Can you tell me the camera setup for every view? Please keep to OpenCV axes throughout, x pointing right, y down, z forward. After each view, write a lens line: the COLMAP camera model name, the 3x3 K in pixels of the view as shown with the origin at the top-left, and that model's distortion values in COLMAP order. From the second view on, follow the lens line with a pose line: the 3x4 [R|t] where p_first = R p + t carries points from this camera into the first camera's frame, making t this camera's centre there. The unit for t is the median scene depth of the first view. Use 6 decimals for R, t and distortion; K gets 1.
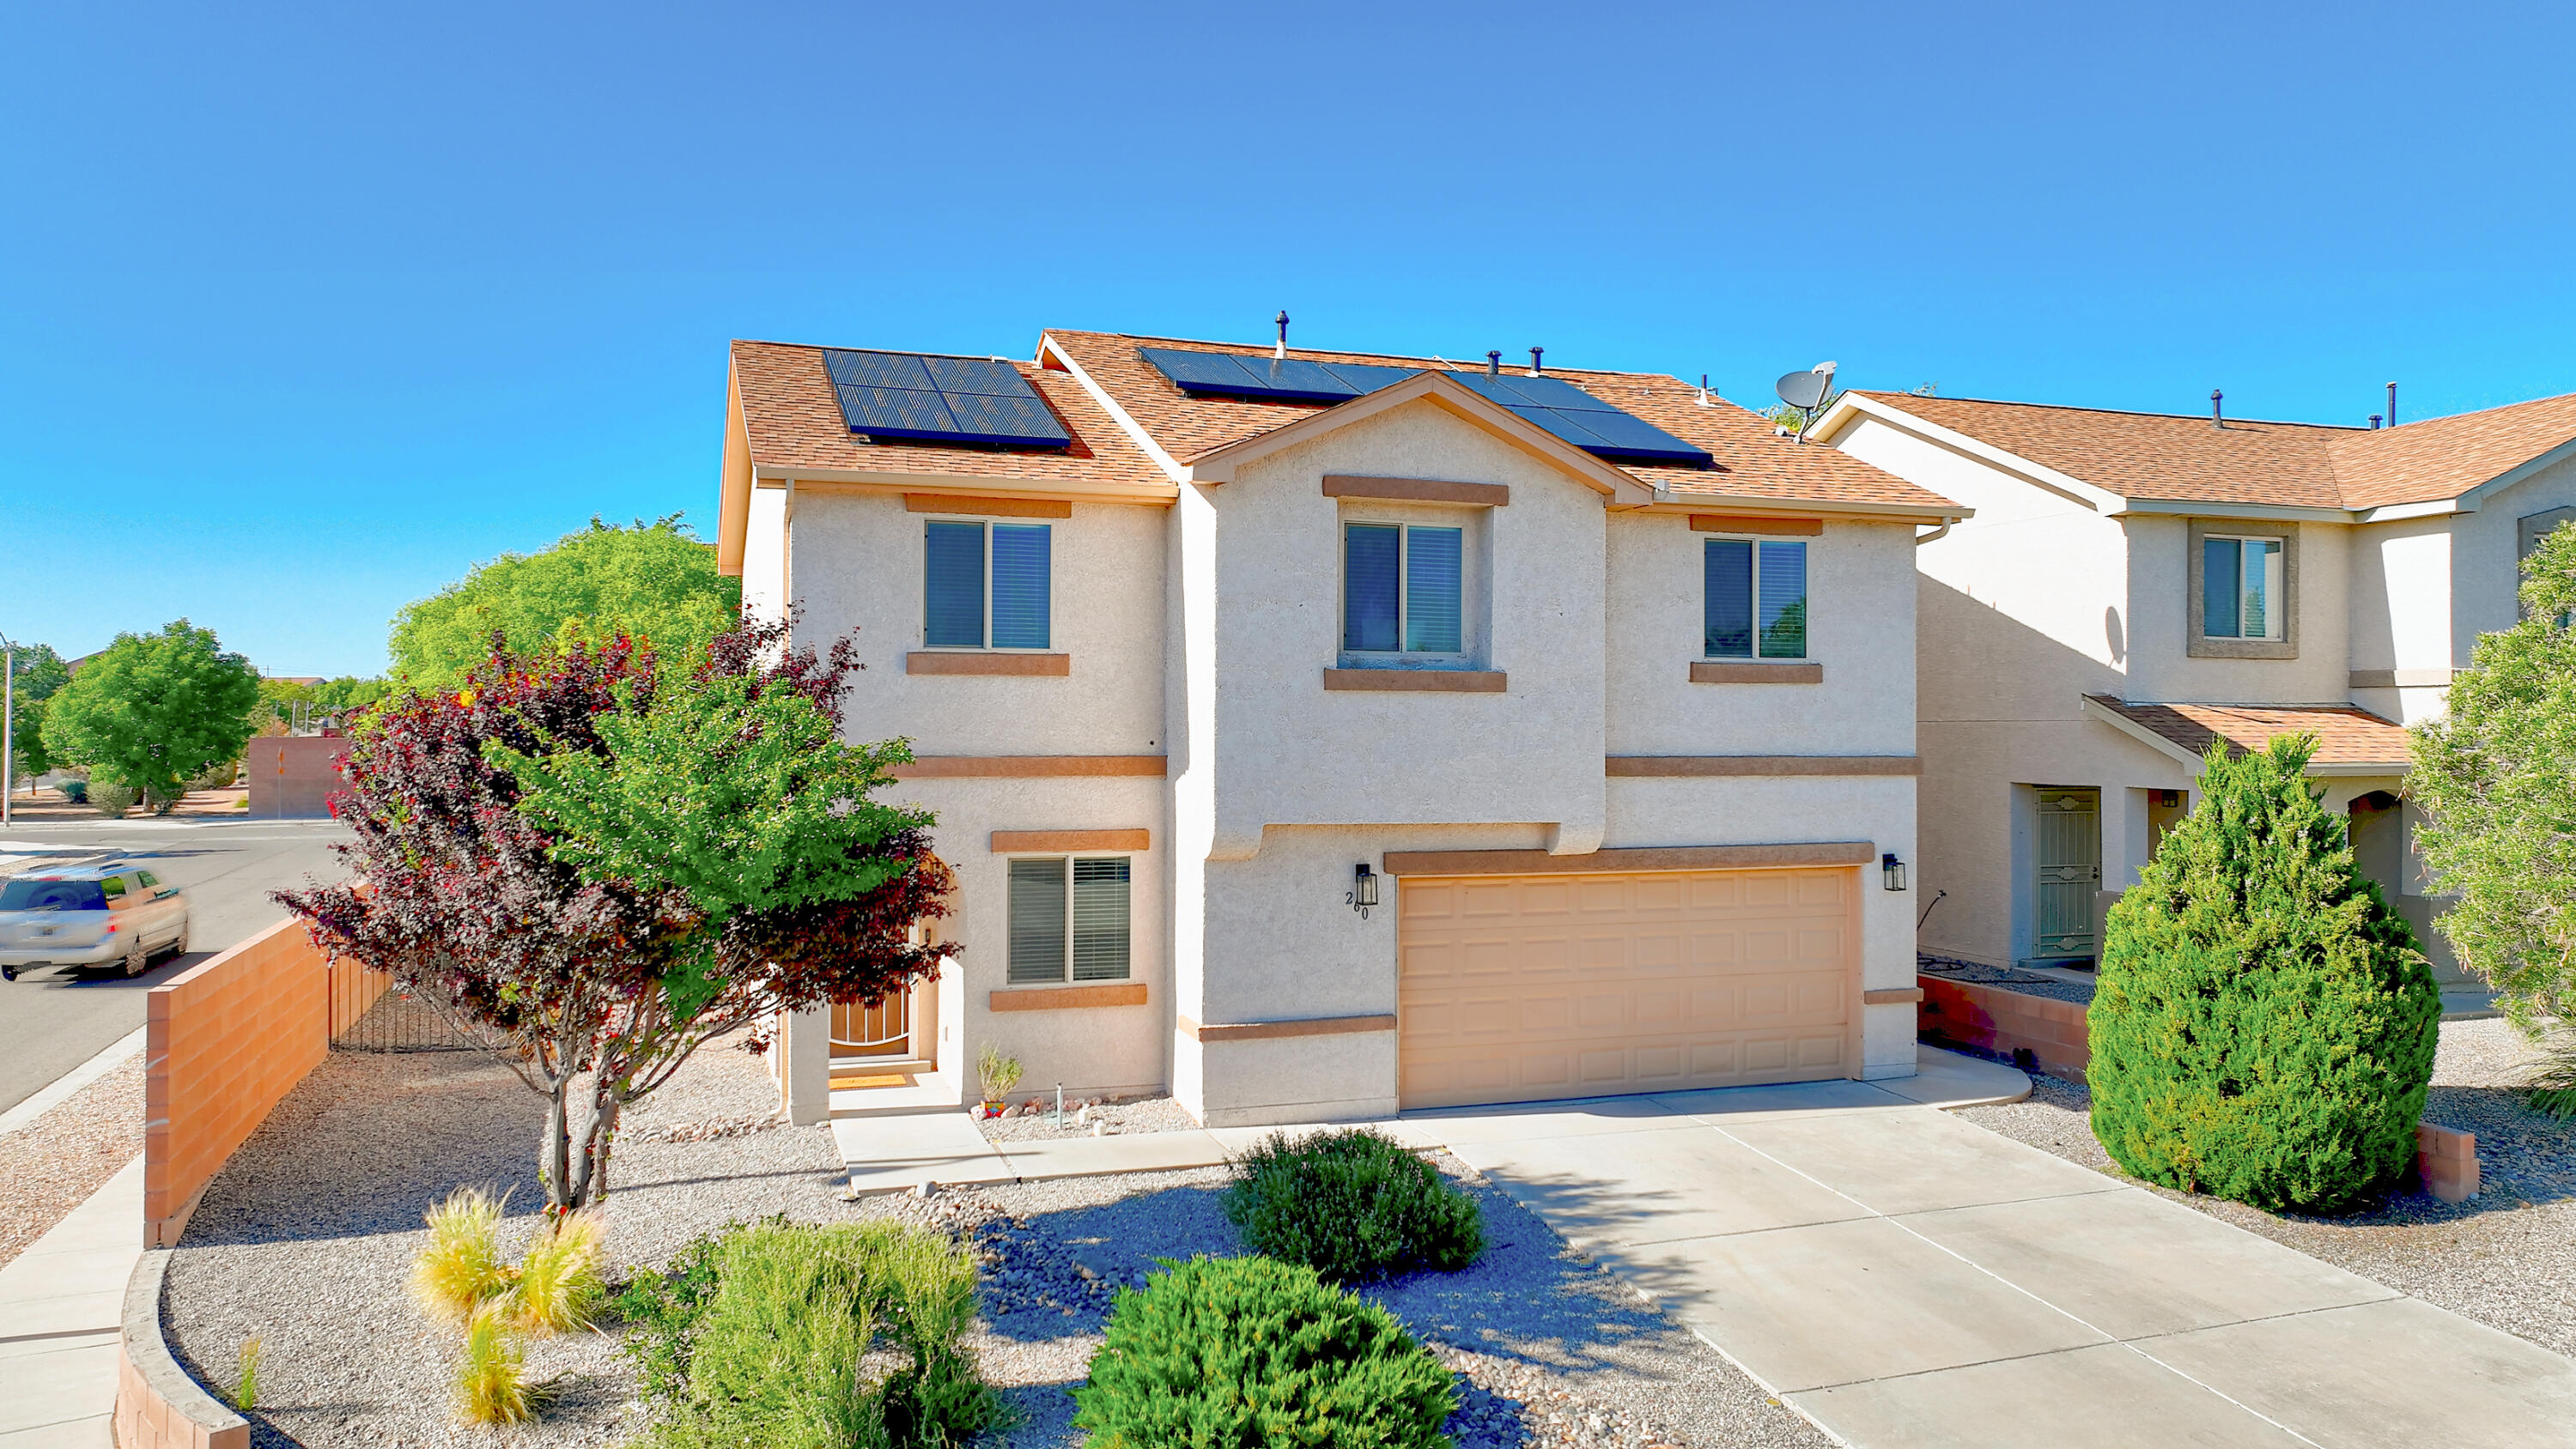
lens RADIAL K [[1815.6, 0, 1290.6], [0, 1815.6, 718.8], [0, 0, 1]] dist [-0.000263, 0.017280]
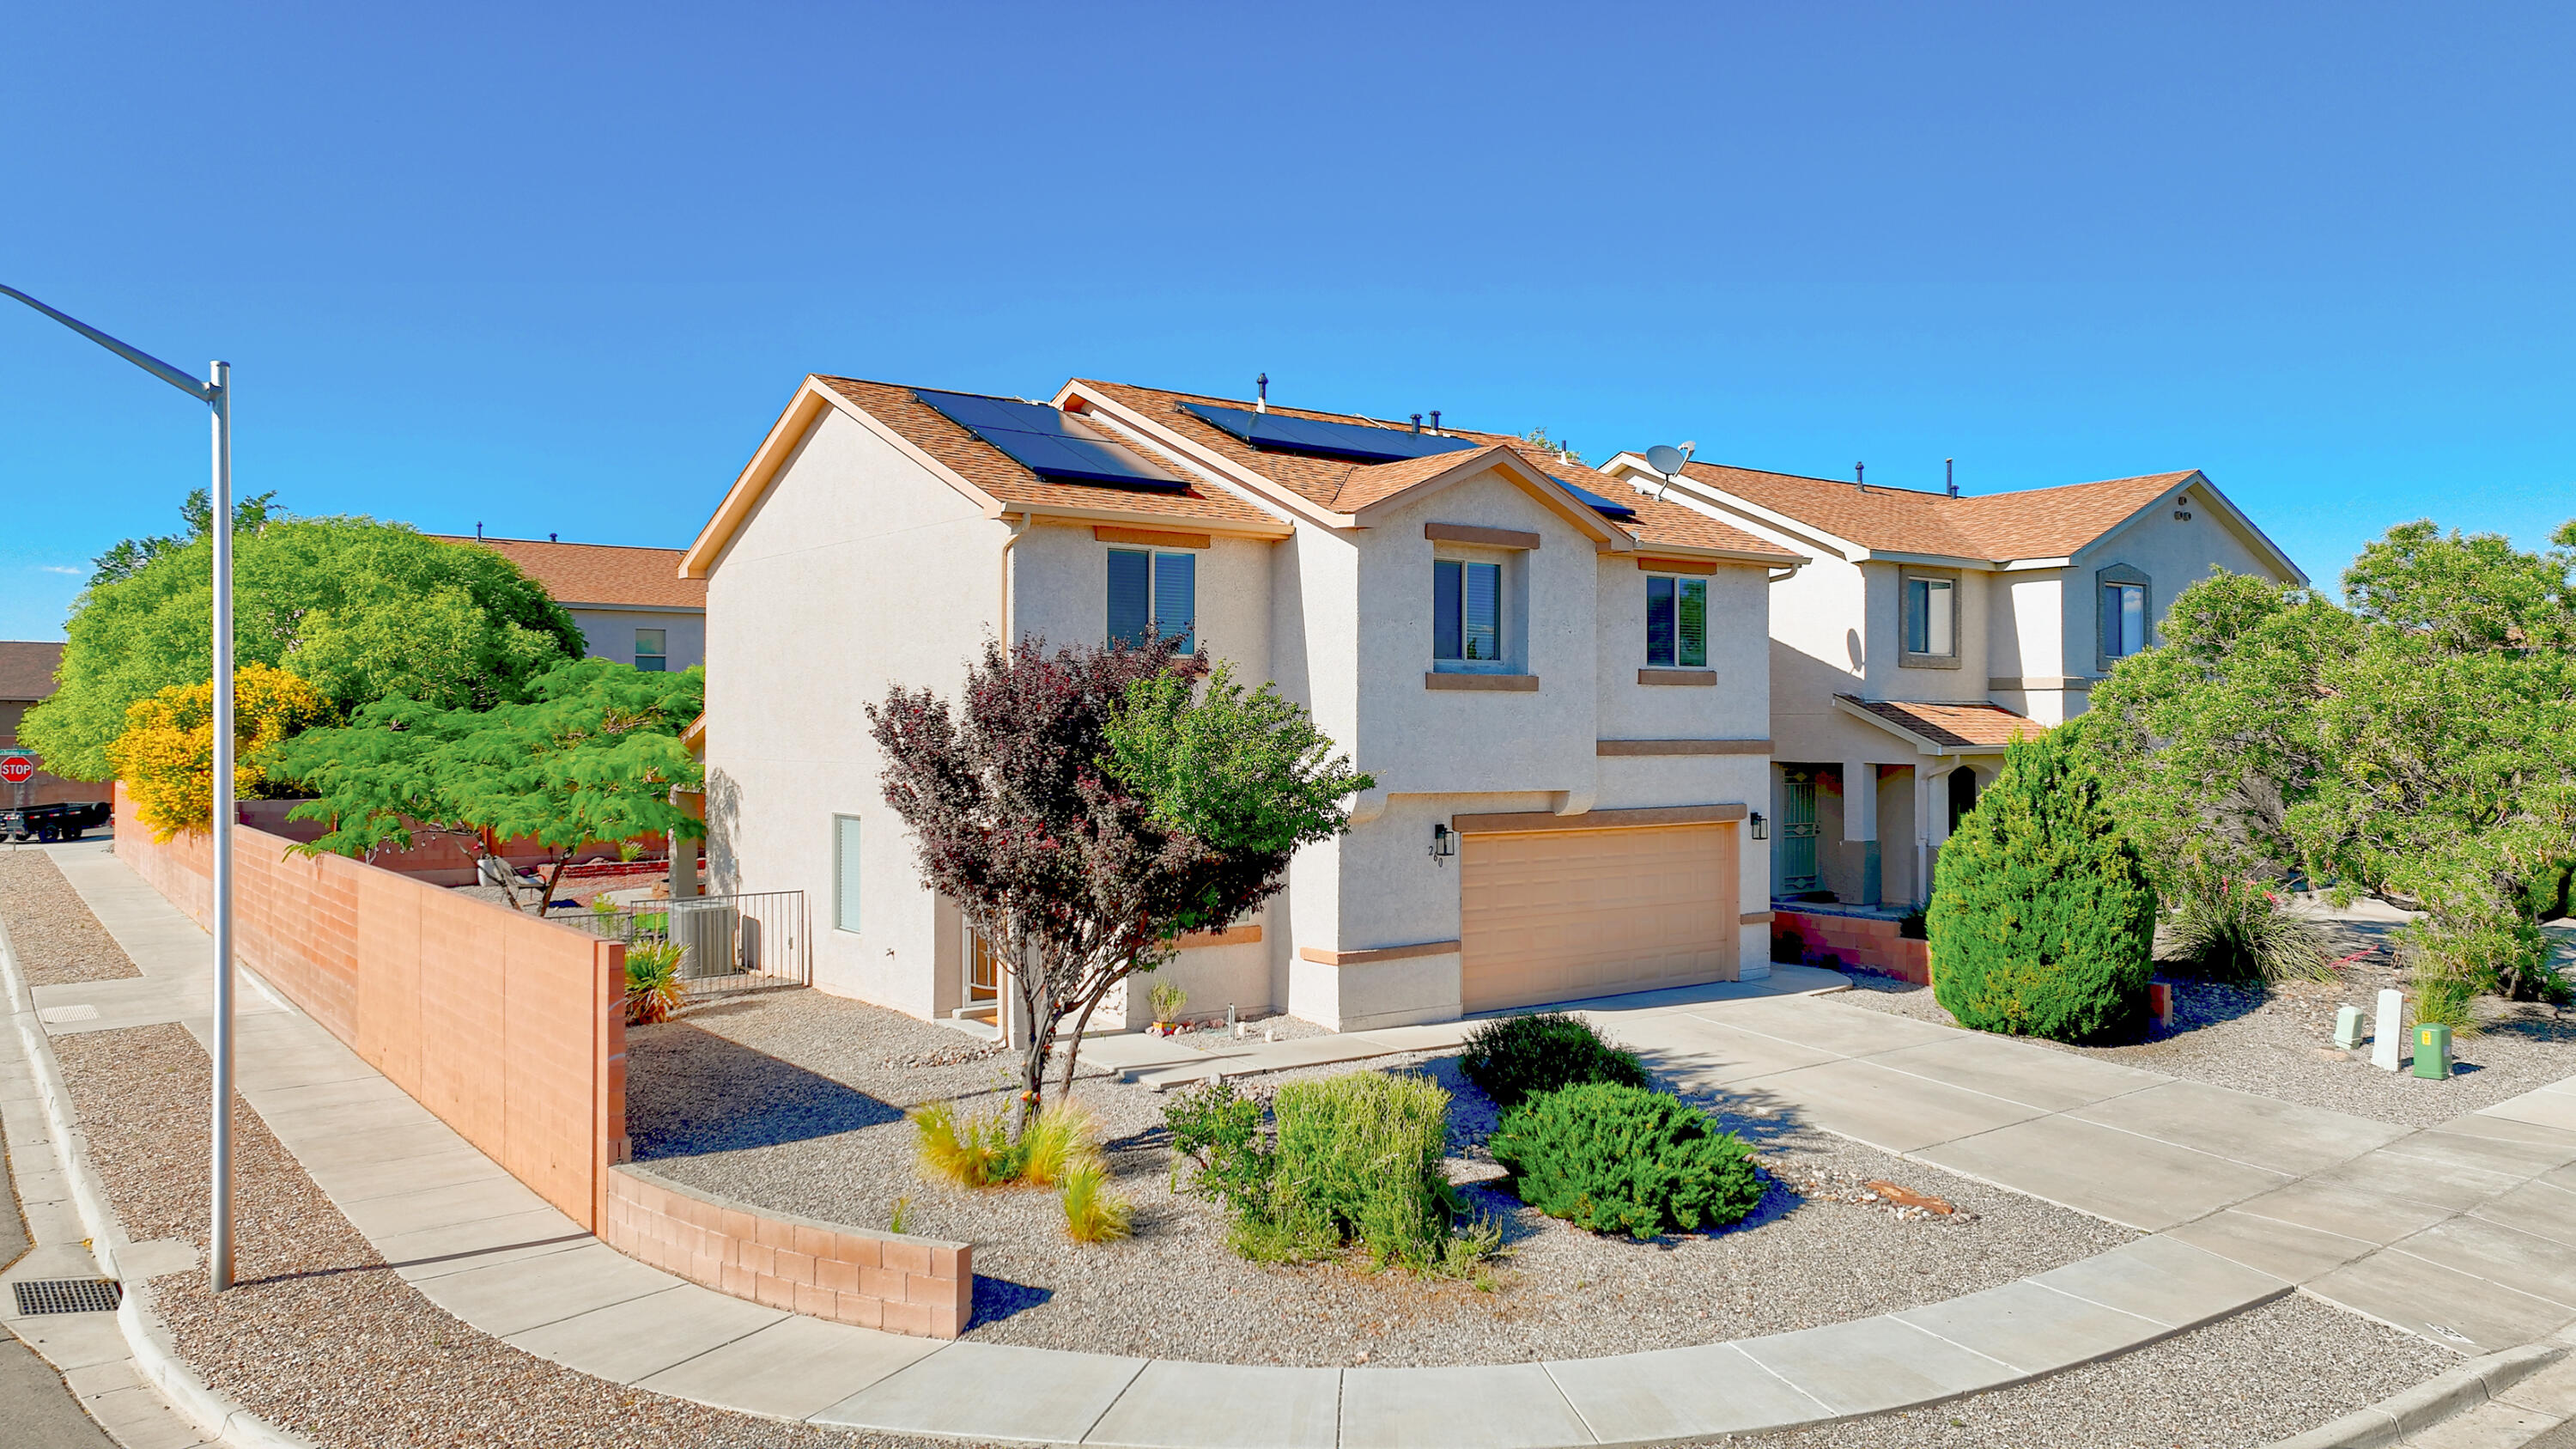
lens RADIAL K [[1816.1, 0, 1293.6], [0, 1816.1, 713.5], [0, 0, 1]] dist [-0.000263, 0.017280]
pose [[0.951874, 0.000043, 0.306490, -0.450651], [0.000169, 1.000000, -0.000665, 0.002117], [-0.306490, 0.000685, 0.951874, -0.194285]]
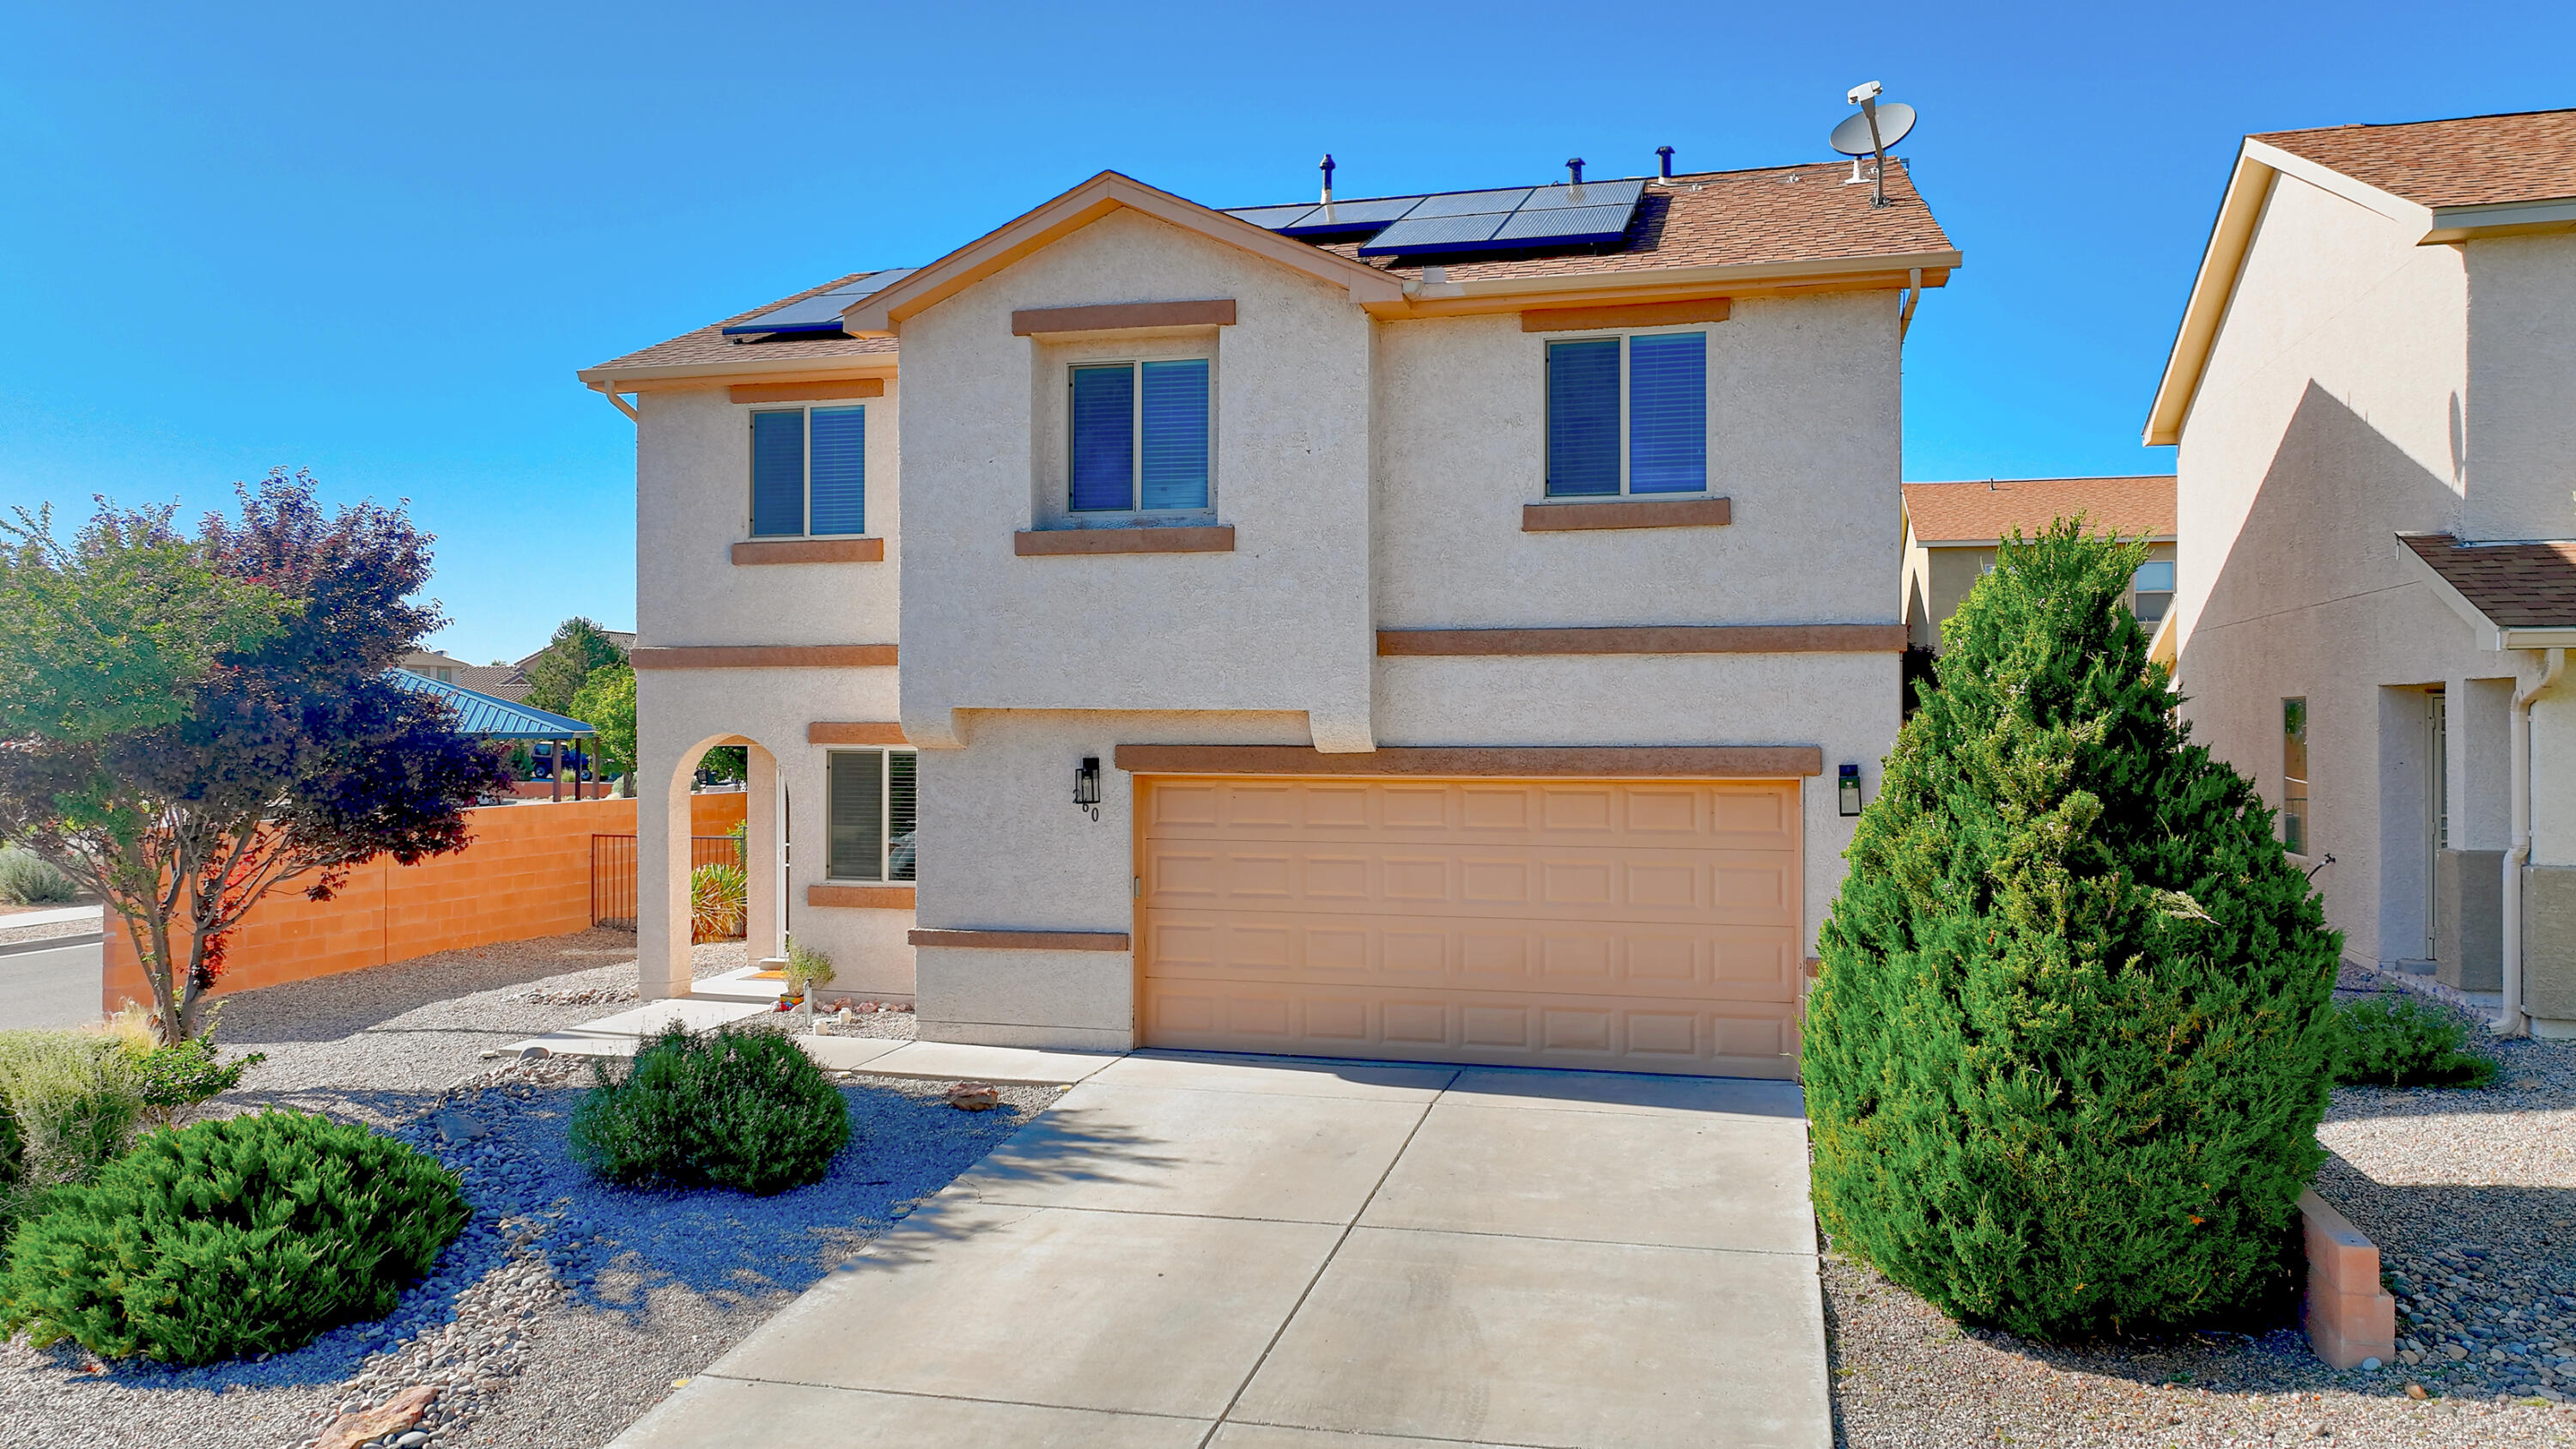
lens RADIAL K [[1816.1, 0, 1284.4], [0, 1816.1, 722.2], [0, 0, 1]] dist [-0.000263, 0.017280]
pose [[0.827701, -0.003486, -0.561158, 0.598597], [0.004272, 0.999991, 0.000089, 0.063020], [0.561152, -0.002471, 0.827709, 0.330990]]
